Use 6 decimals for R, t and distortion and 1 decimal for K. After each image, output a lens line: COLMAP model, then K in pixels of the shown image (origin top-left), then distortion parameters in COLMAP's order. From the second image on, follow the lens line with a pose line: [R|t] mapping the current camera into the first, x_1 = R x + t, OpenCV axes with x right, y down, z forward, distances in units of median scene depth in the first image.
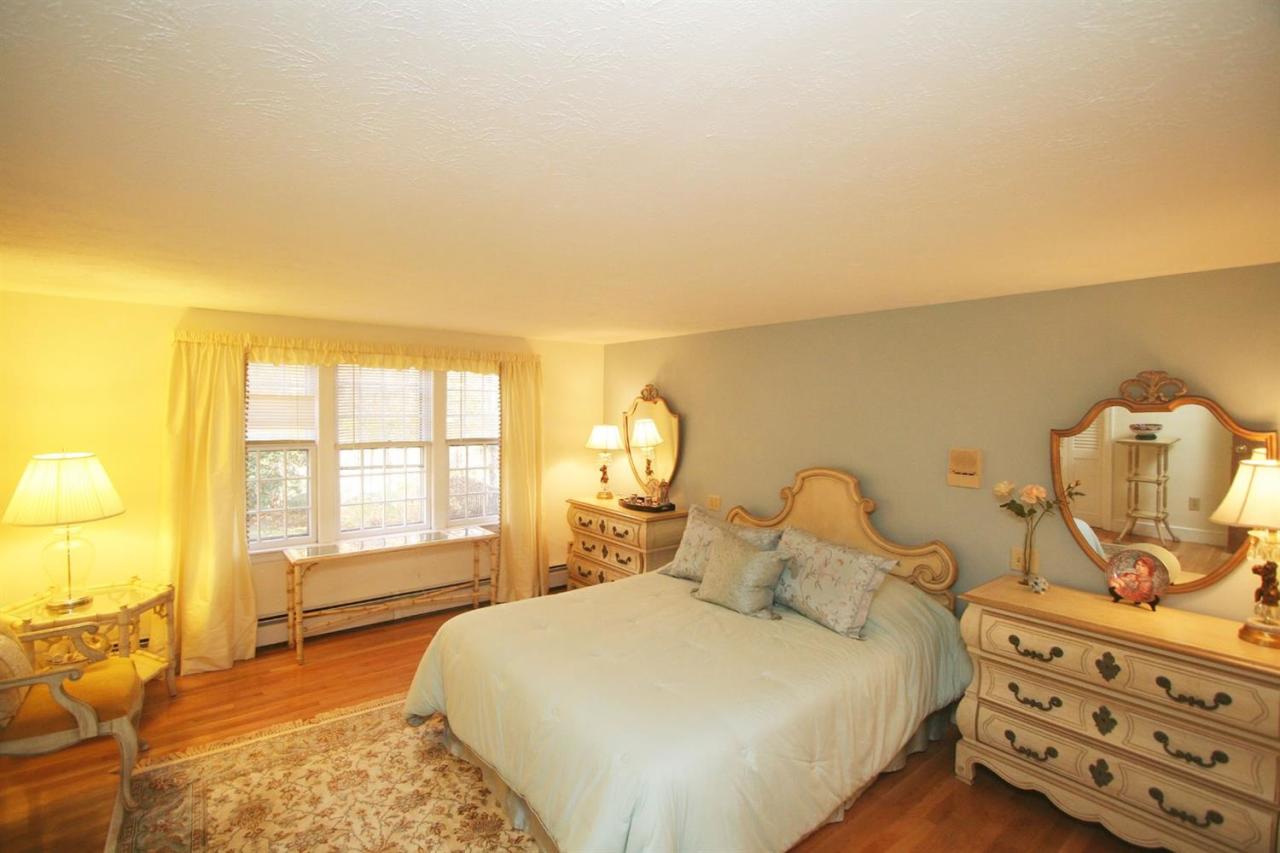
lens RADIAL K [[596.8, 0, 631.4], [0, 596.8, 429.9], [0, 0, 1]] dist [-0.001821, 0.000230]
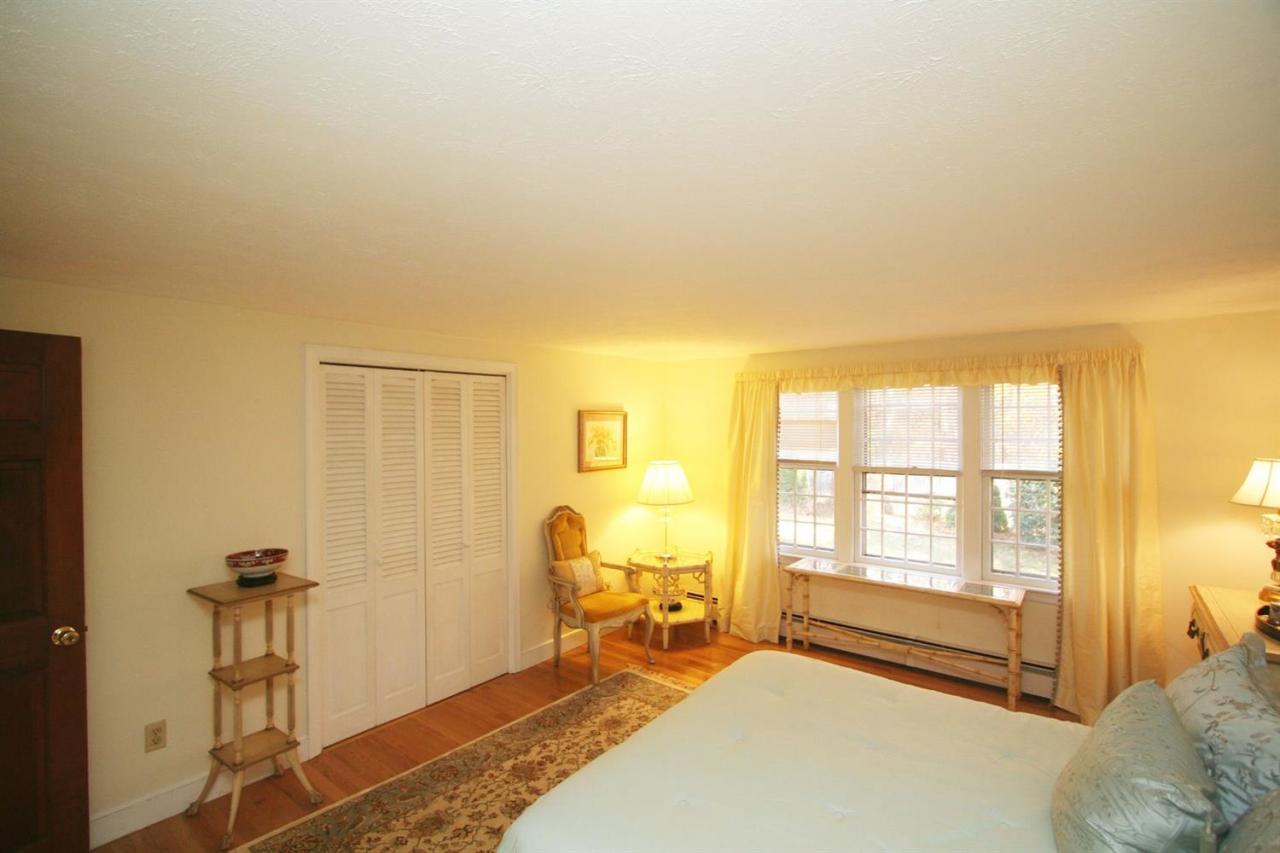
lens RADIAL K [[596.8, 0, 631.4], [0, 596.8, 429.9], [0, 0, 1]] dist [-0.001821, 0.000230]
pose [[0.215794, -0.006792, -0.976415, 0.417521], [-0.032361, 0.999377, -0.014103, -0.012362], [0.975902, 0.034641, 0.215440, 0.409626]]
